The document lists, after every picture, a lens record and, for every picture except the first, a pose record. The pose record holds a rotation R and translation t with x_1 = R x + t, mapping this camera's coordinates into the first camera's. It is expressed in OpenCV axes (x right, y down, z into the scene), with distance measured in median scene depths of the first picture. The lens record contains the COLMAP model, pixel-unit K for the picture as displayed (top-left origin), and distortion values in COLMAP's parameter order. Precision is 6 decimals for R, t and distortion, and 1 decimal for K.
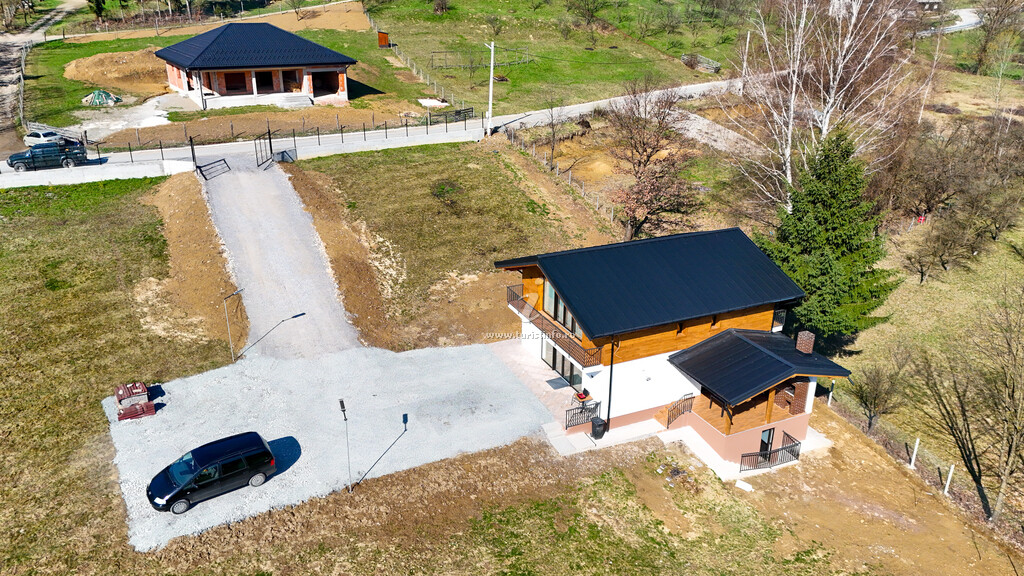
lens RADIAL K [[745.2, 0, 515.6], [0, 745.2, 282.2], [0, 0, 1]] dist [0.108087, -0.112873]
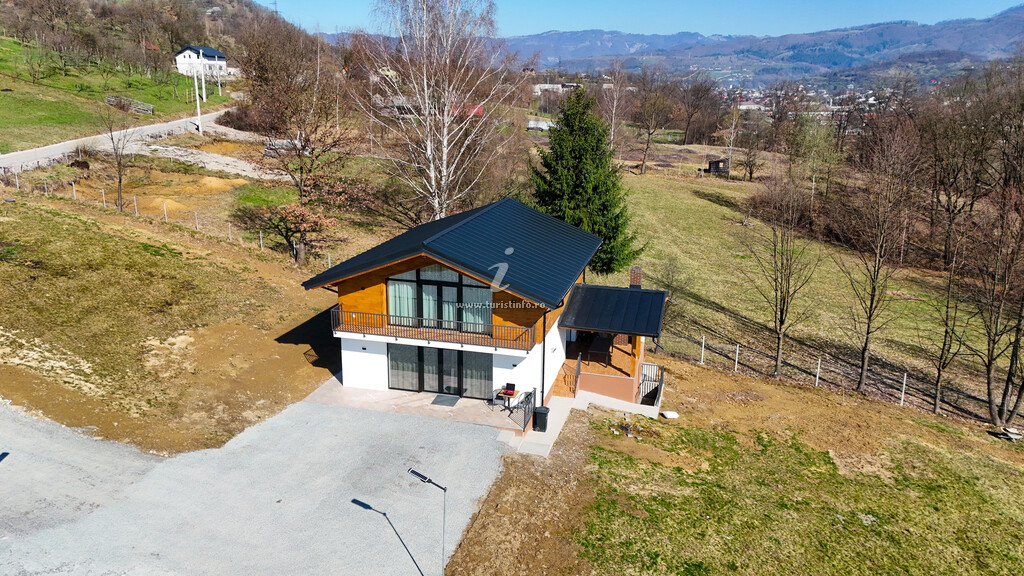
lens RADIAL K [[747.6, 0, 514.3], [0, 747.6, 285.4], [0, 0, 1]] dist [0.070064, -0.072468]
pose [[0.644394, -0.210008, 0.735291, -0.350621], [0.275017, 0.960859, 0.033413, 0.006422], [-0.713528, 0.180686, 0.676927, 0.282367]]
